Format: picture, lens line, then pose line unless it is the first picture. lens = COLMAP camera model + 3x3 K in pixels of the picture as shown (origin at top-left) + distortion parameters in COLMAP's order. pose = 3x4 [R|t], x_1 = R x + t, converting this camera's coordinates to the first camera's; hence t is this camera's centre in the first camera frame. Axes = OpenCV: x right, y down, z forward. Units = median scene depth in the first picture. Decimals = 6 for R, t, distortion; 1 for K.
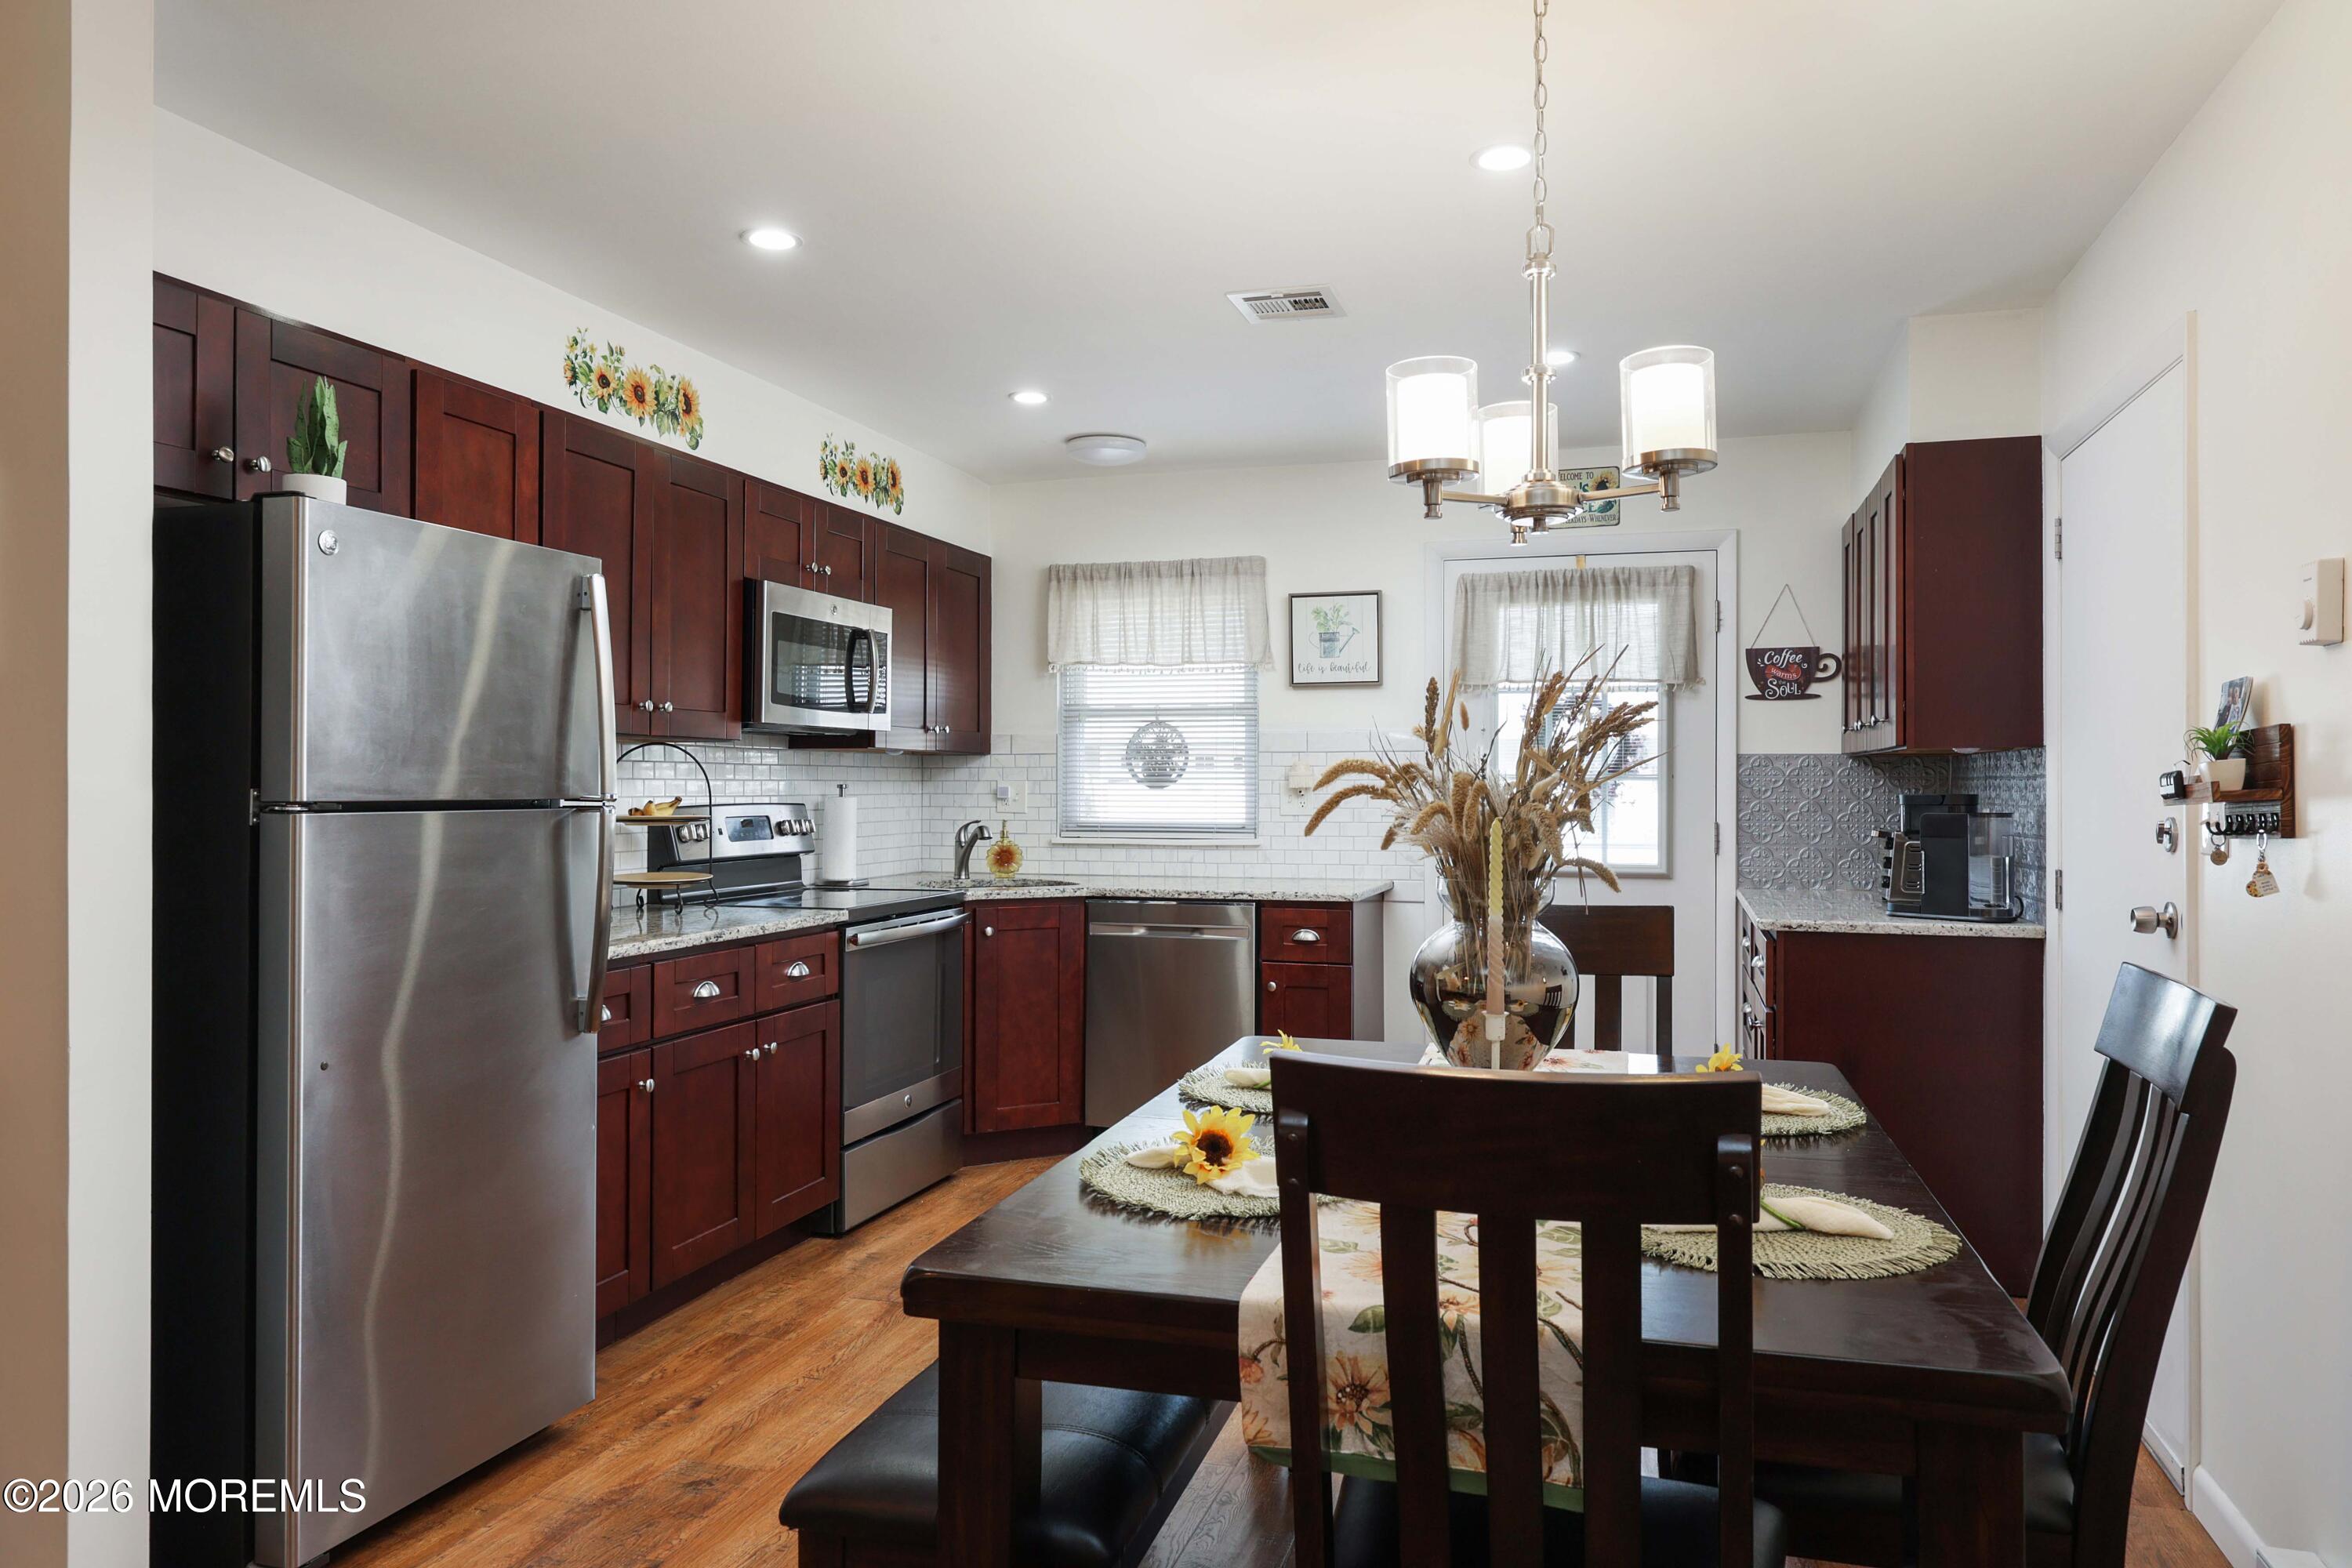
lens RADIAL K [[1573.8, 0, 1176.0], [0, 1573.8, 784.0], [0, 0, 1]] dist [0.002811, -0.002195]
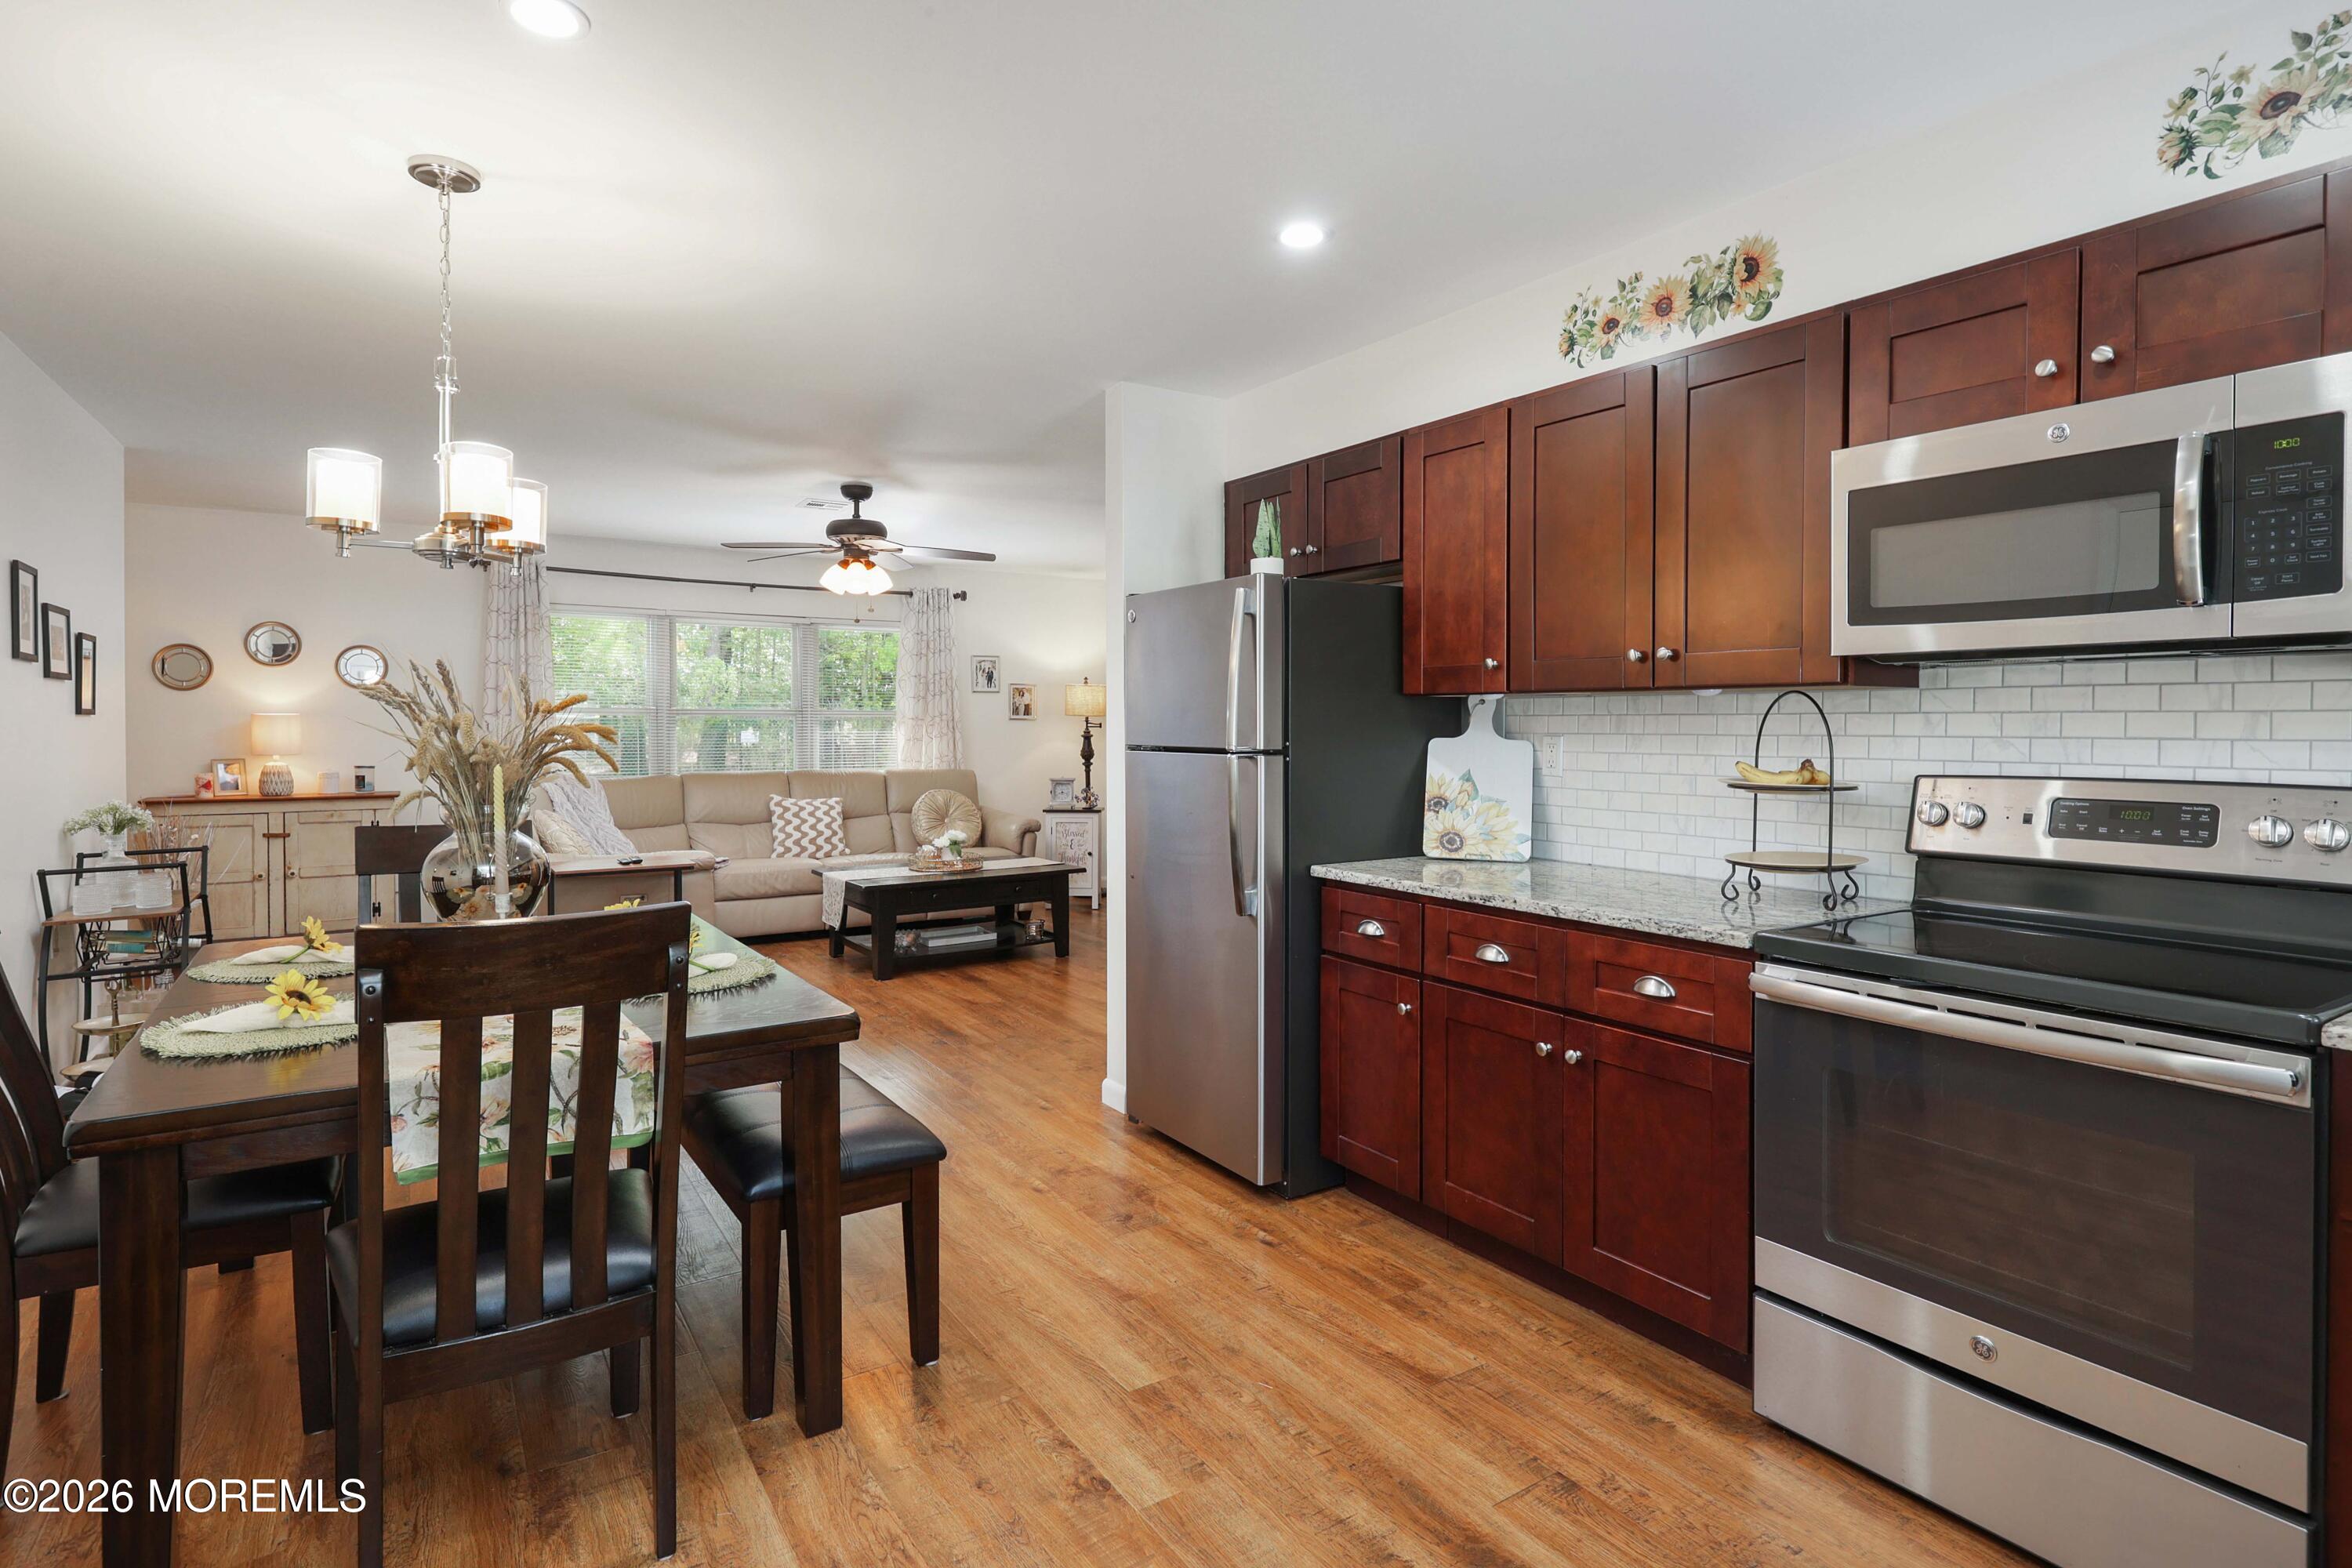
lens RADIAL K [[1153.3, 0, 1184.4], [0, 1153.3, 750.0], [0, 0, 1]] dist [-0.000715, 0.000288]
pose [[-0.624186, 0.013490, -0.781159, 0.277497], [-0.003299, 0.999796, 0.019902, -0.005939], [0.781269, 0.015000, -0.624014, 0.960968]]
